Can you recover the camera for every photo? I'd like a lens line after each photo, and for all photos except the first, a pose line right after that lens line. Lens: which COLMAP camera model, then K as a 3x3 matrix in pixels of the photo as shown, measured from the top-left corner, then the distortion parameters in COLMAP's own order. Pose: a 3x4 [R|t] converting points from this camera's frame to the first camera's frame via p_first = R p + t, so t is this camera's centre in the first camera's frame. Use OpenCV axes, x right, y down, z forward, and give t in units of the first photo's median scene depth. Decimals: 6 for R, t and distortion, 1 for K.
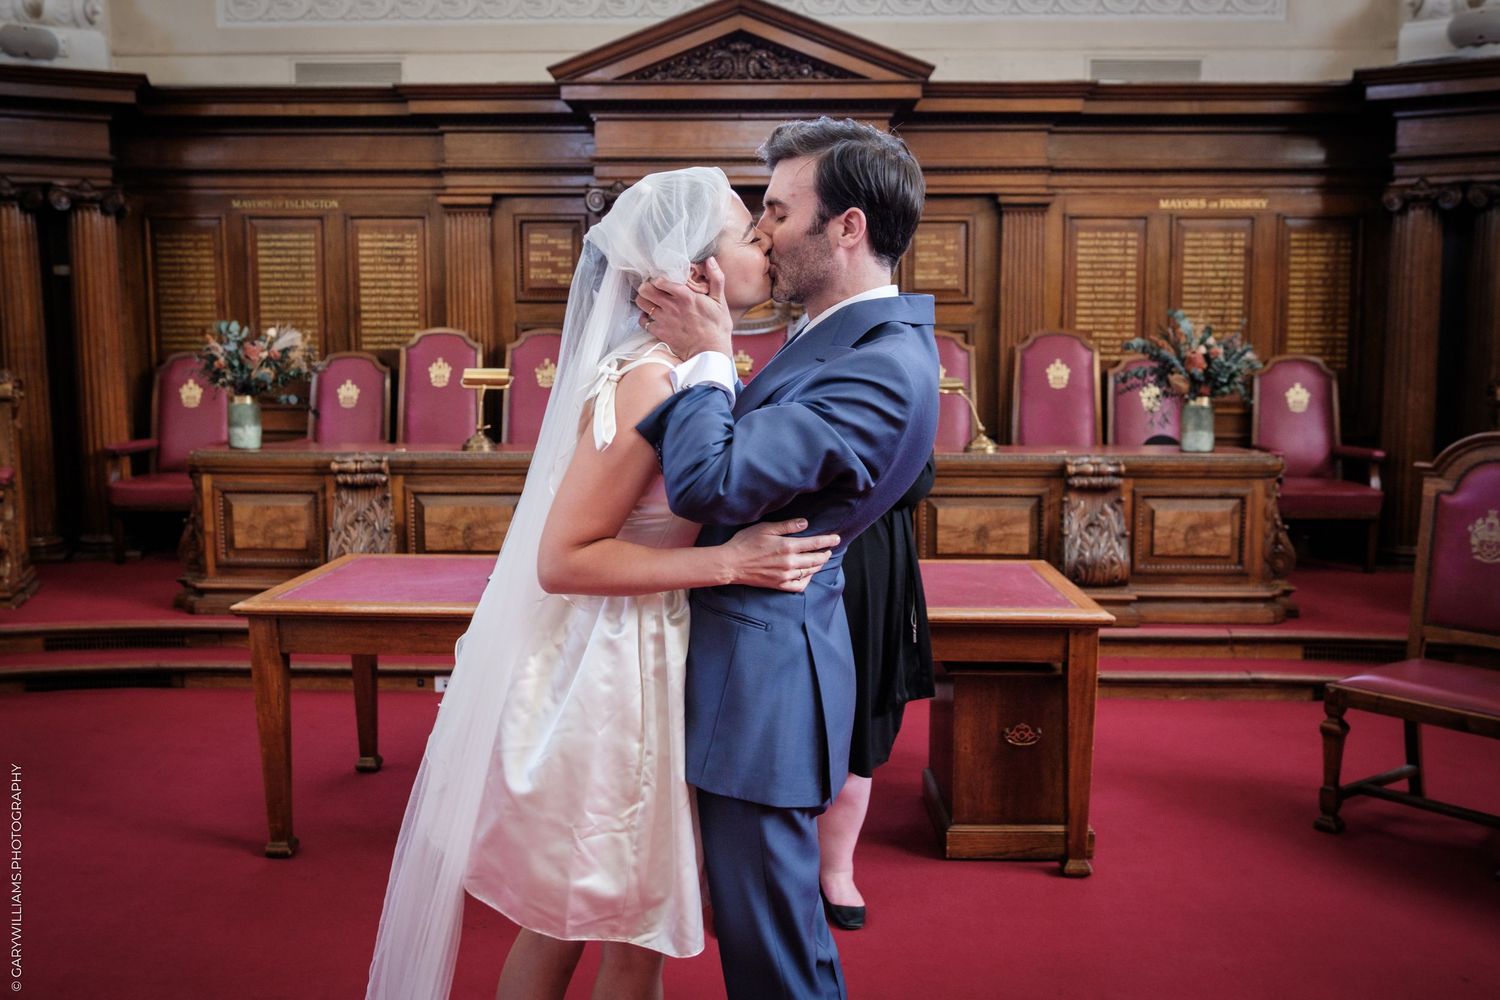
lens RADIAL K [[4891.2, 0, 750.0], [0, 4891.2, 500.0], [0, 0, 1]] dist [0.015119, 1.103723]
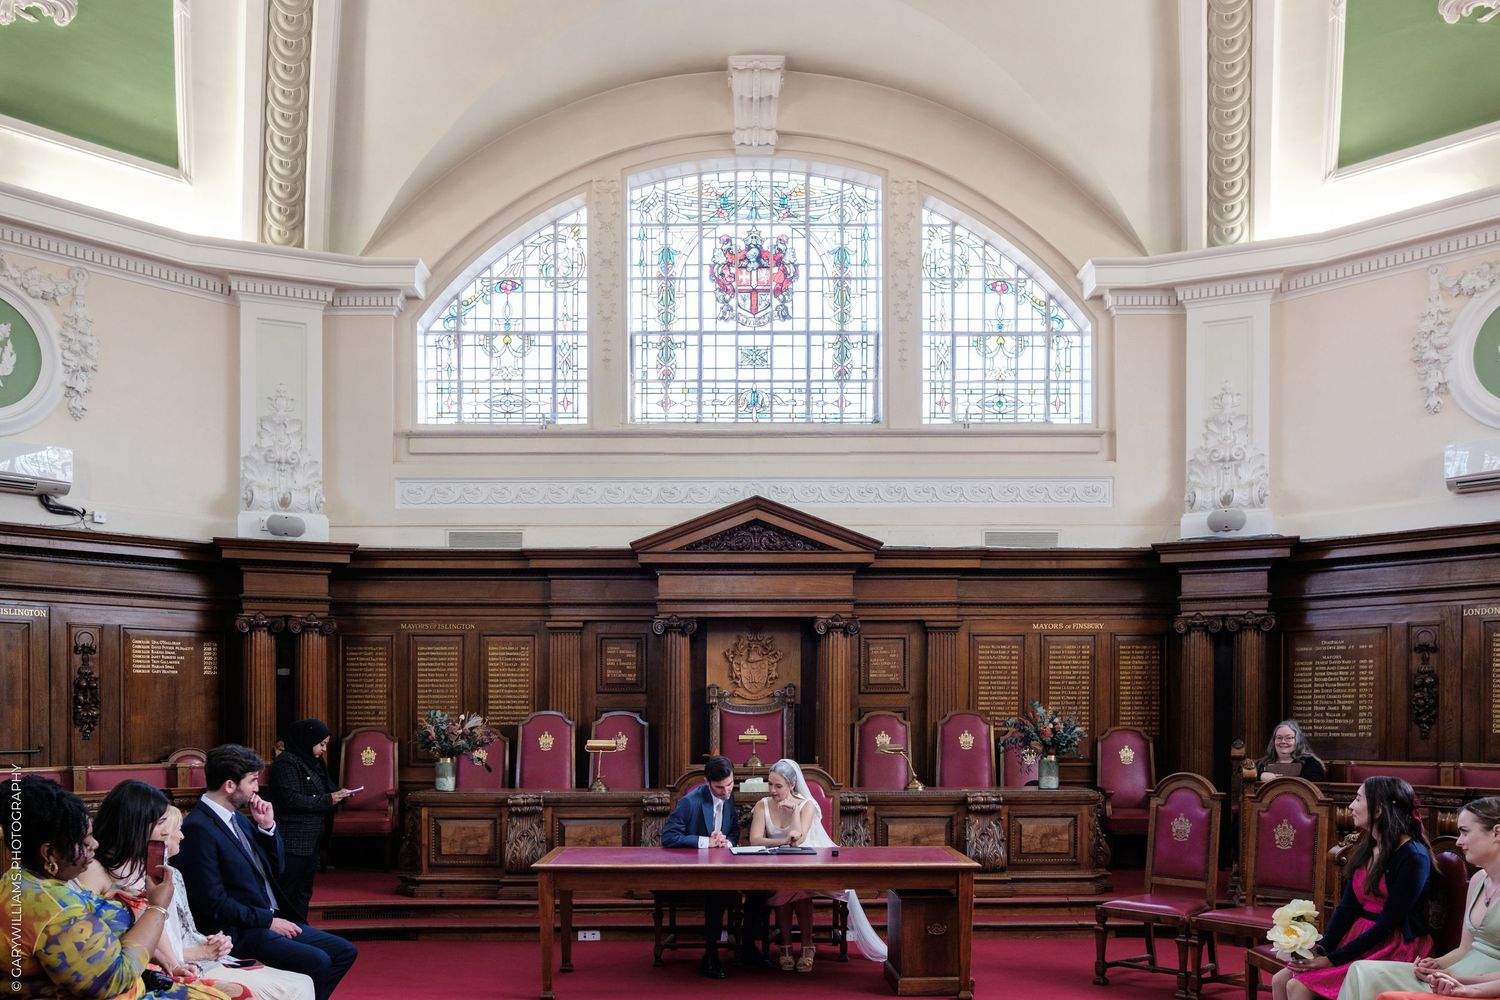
lens RADIAL K [[3869.8, 0, 750.0], [0, 3869.8, 500.0], [0, 0, 1]] dist [-0.130309, -0.094503]
pose [[0.999974, -0.005200, 0.004955, -0.009876], [0.005612, 0.996172, -0.087239, 0.004433], [-0.004482, 0.087264, 0.996175, -0.212187]]
